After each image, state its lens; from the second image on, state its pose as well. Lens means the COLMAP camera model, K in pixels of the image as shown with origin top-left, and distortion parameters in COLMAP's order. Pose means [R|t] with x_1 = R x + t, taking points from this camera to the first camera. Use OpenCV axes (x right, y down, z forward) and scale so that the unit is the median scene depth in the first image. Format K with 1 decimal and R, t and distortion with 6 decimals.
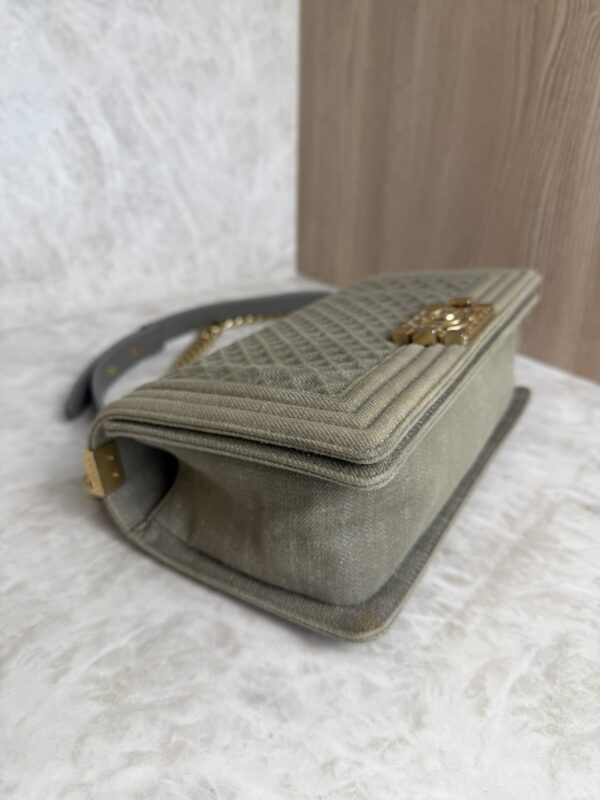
lens RADIAL K [[598.3, 0, 301.8], [0, 598.3, 403.3], [0, 0, 1]] dist [-0.070251, 0.026540]
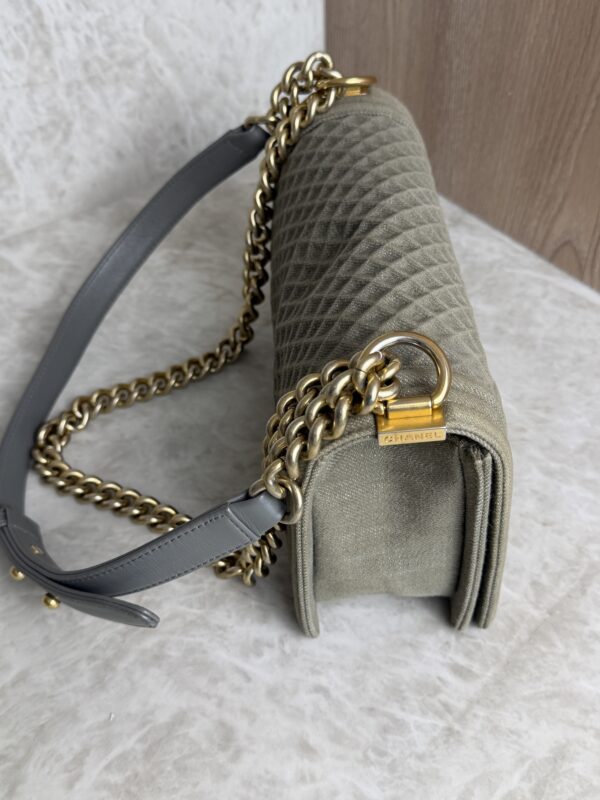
lens RADIAL K [[857.0, 0, 303.2], [0, 857.0, 402.6], [0, 0, 1]] dist [0.141205, -0.413978]
pose [[0.997740, 0.005724, -0.066945, 0.102933], [0.014726, 0.953512, 0.300994, -0.625849], [0.065555, -0.301300, 0.951273, -0.262480]]
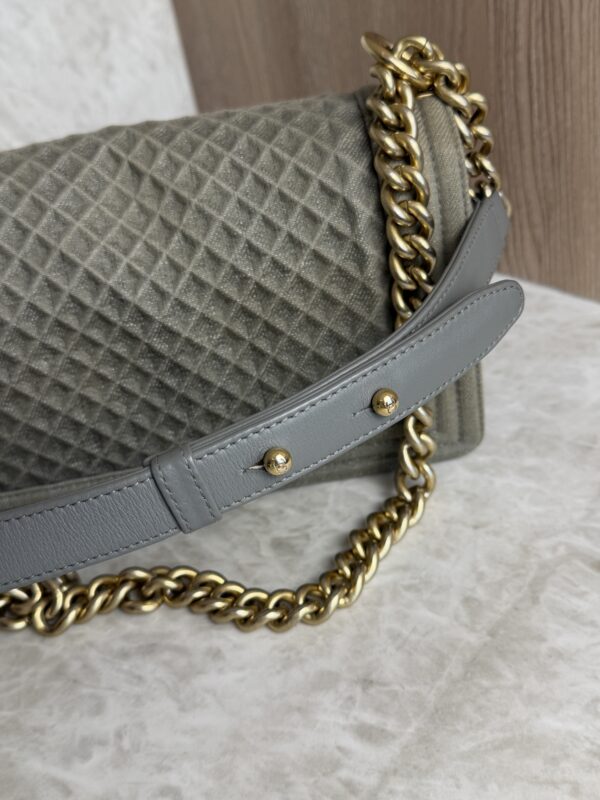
lens RADIAL K [[859.8, 0, 309.5], [0, 859.8, 402.2], [0, 0, 1]] dist [0.128897, -0.402238]
pose [[0.982070, -0.171983, -0.077201, 0.372682], [0.179445, 0.978335, 0.103244, -0.204706], [0.057773, -0.115246, 0.991656, 0.079573]]
